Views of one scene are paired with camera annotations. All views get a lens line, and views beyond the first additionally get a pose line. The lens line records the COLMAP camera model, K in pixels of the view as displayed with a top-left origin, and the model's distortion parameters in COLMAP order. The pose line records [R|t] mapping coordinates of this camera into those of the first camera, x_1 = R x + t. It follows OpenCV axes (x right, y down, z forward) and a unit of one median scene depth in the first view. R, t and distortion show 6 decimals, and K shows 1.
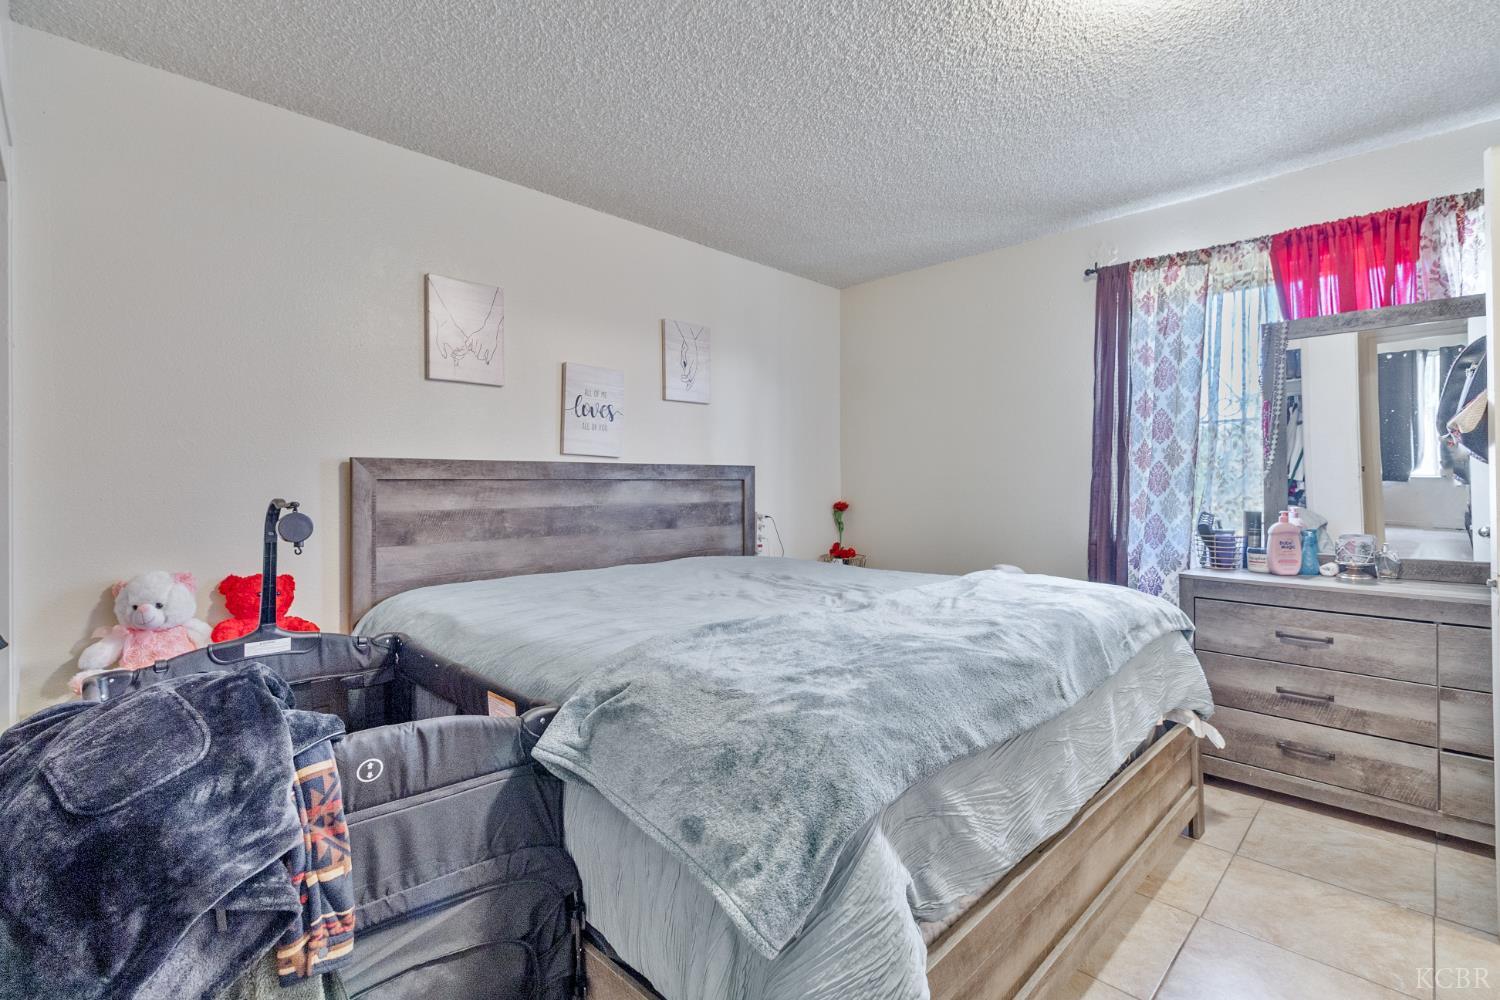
lens RADIAL K [[690.9, 0, 749.2], [0, 690.9, 485.2], [0, 0, 1]] dist [0.000055, 0.000376]
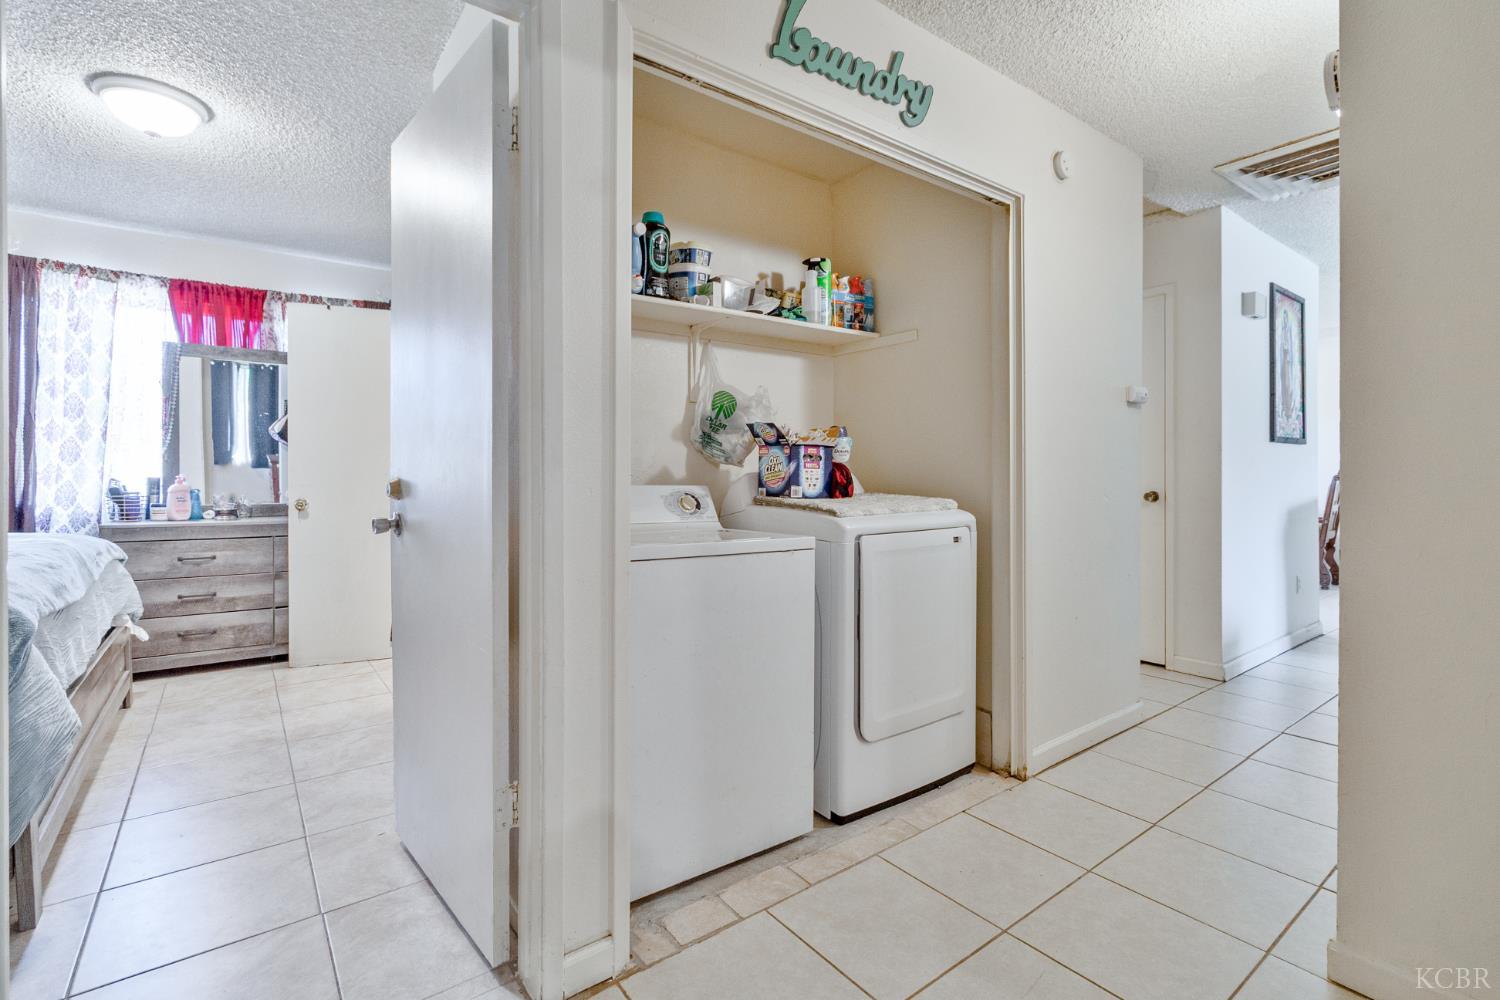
lens RADIAL K [[690.9, 0, 747.6], [0, 690.9, 470.7], [0, 0, 1]] dist [0.000055, 0.000376]
pose [[0.144468, 0.008006, 0.989477, -0.467366], [-0.001255, 0.999968, -0.007908, 0.036568], [-0.989509, -0.000100, 0.144474, -0.366293]]
